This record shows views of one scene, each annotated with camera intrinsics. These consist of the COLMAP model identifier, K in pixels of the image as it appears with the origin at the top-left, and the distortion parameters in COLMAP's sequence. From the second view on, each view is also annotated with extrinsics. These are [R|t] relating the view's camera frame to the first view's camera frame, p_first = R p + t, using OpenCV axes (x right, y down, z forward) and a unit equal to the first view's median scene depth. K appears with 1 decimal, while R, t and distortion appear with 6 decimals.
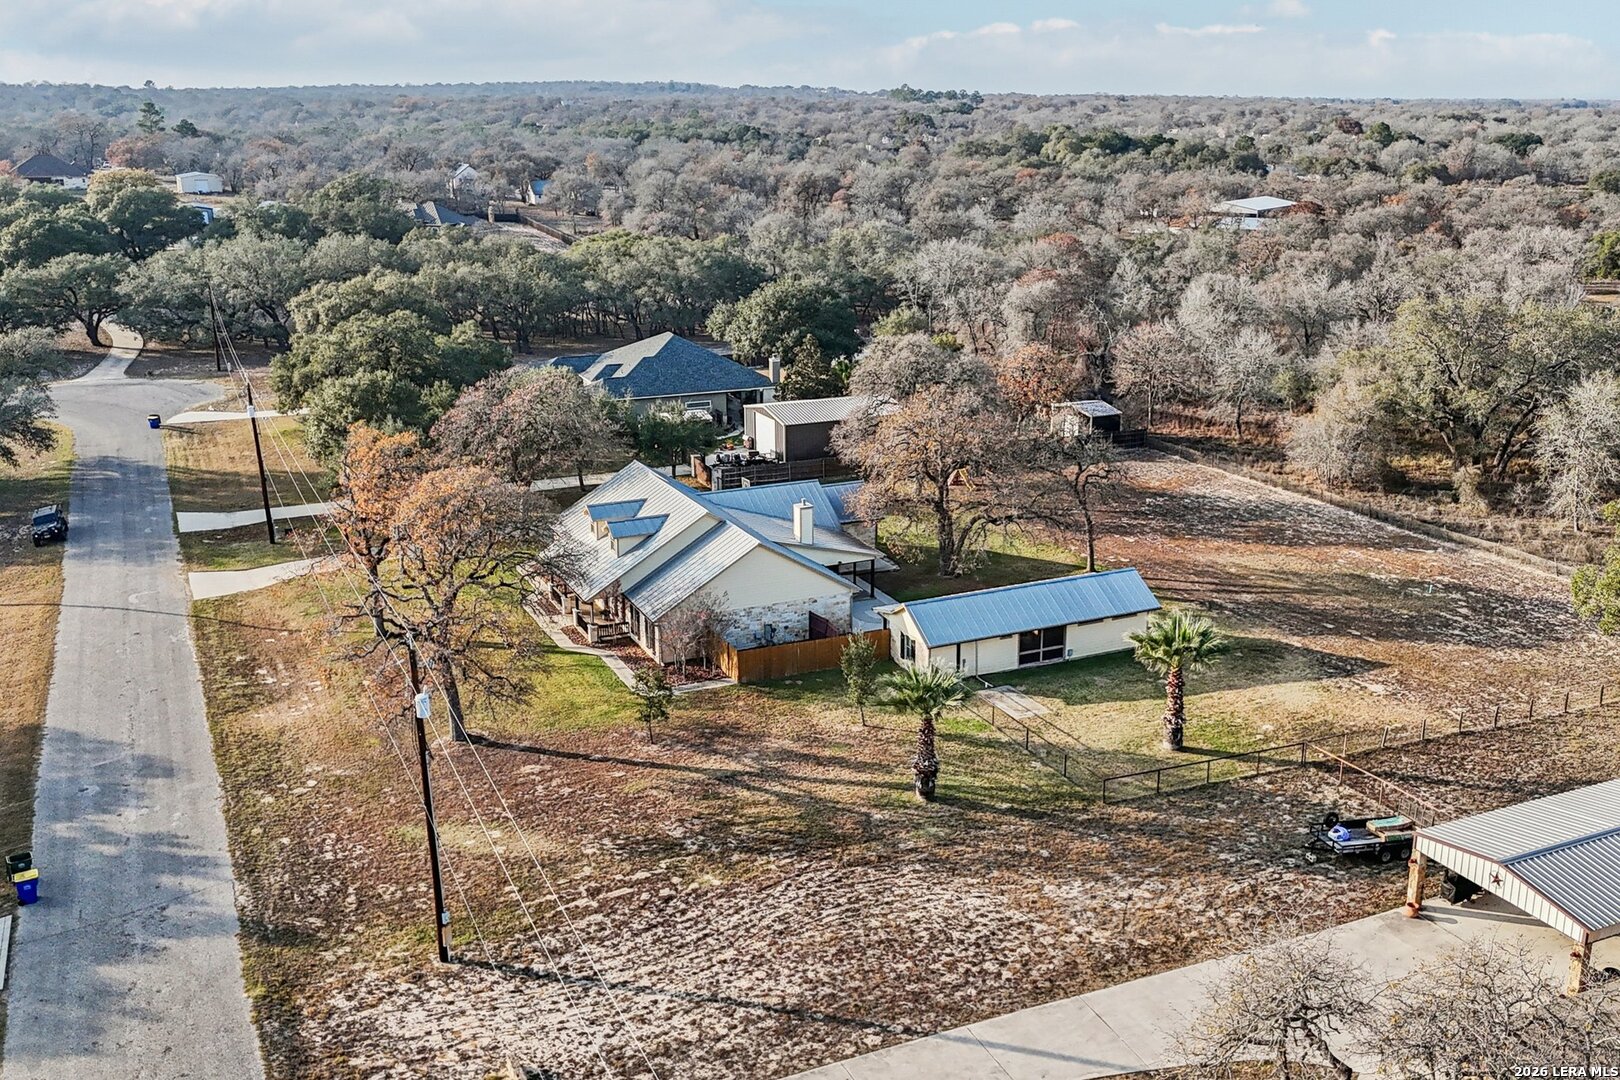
lens RADIAL K [[1429.0, 0, 810.0], [0, 1429.0, 540.0], [0, 0, 1]] dist [0.010492, 0.000754]
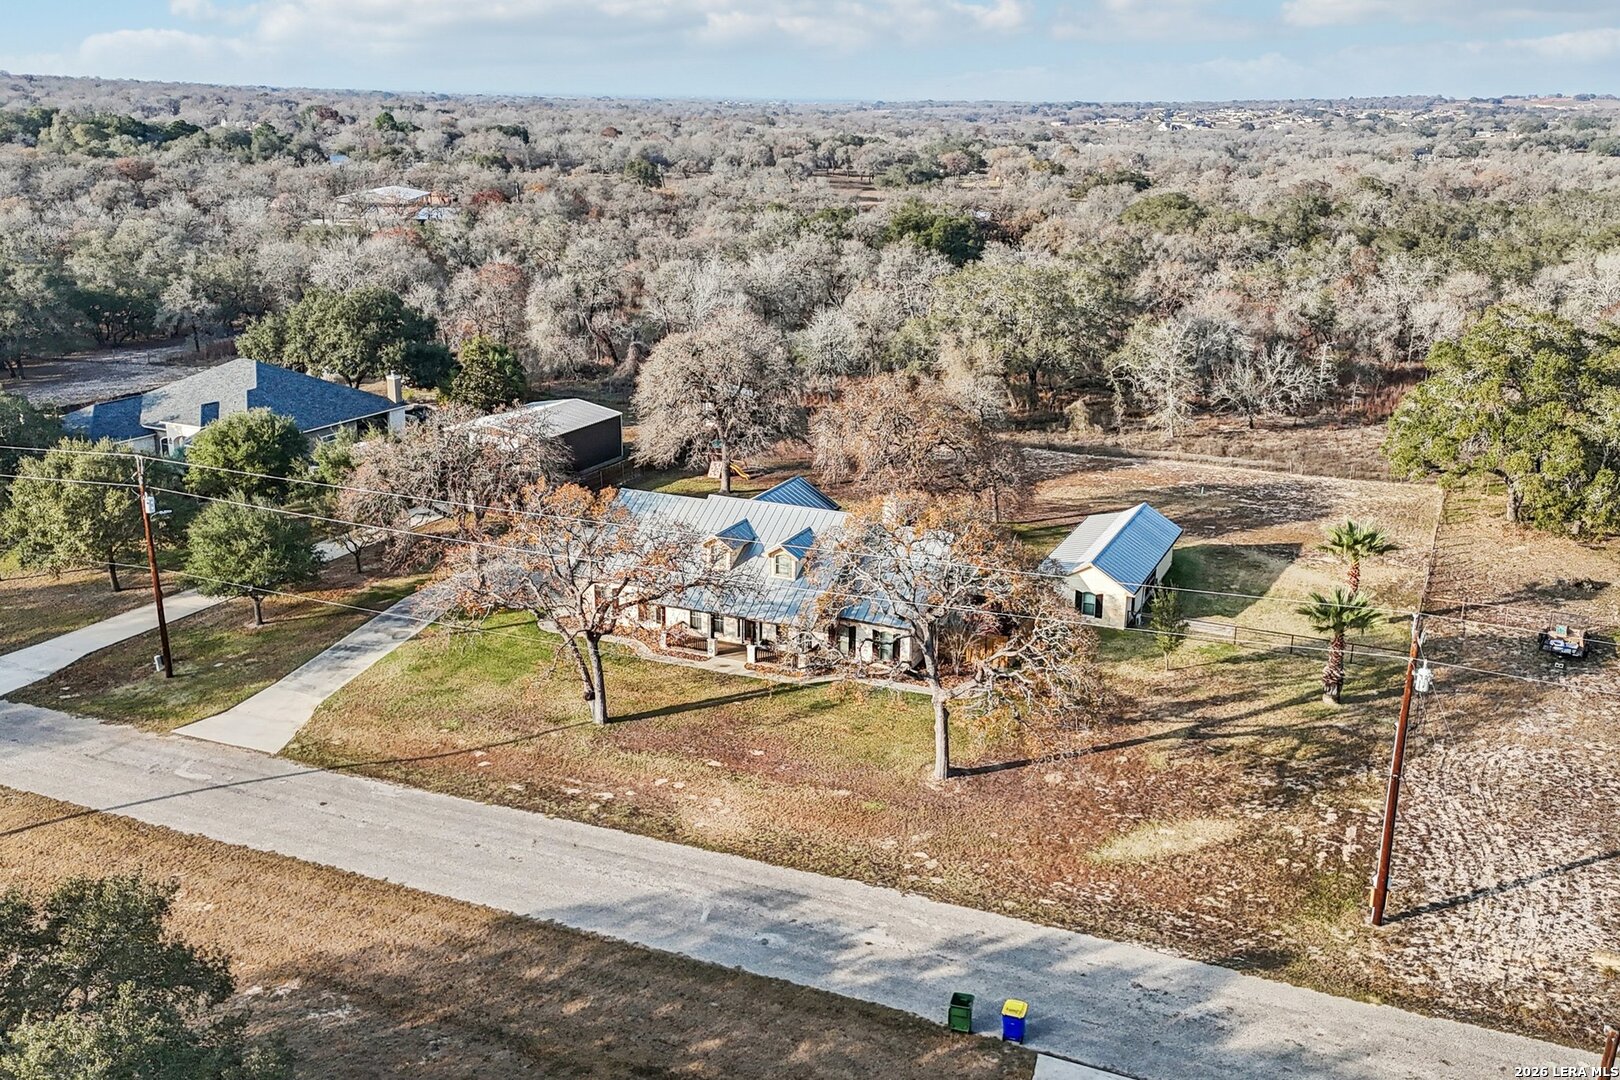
lens RADIAL K [[1429.0, 0, 810.0], [0, 1429.0, 540.0], [0, 0, 1]] dist [0.010492, 0.000754]
pose [[0.787202, -0.179513, 0.589990, -0.910927], [0.176987, 0.982214, 0.062707, -0.098129], [-0.590753, 0.055058, 0.804972, 0.301320]]
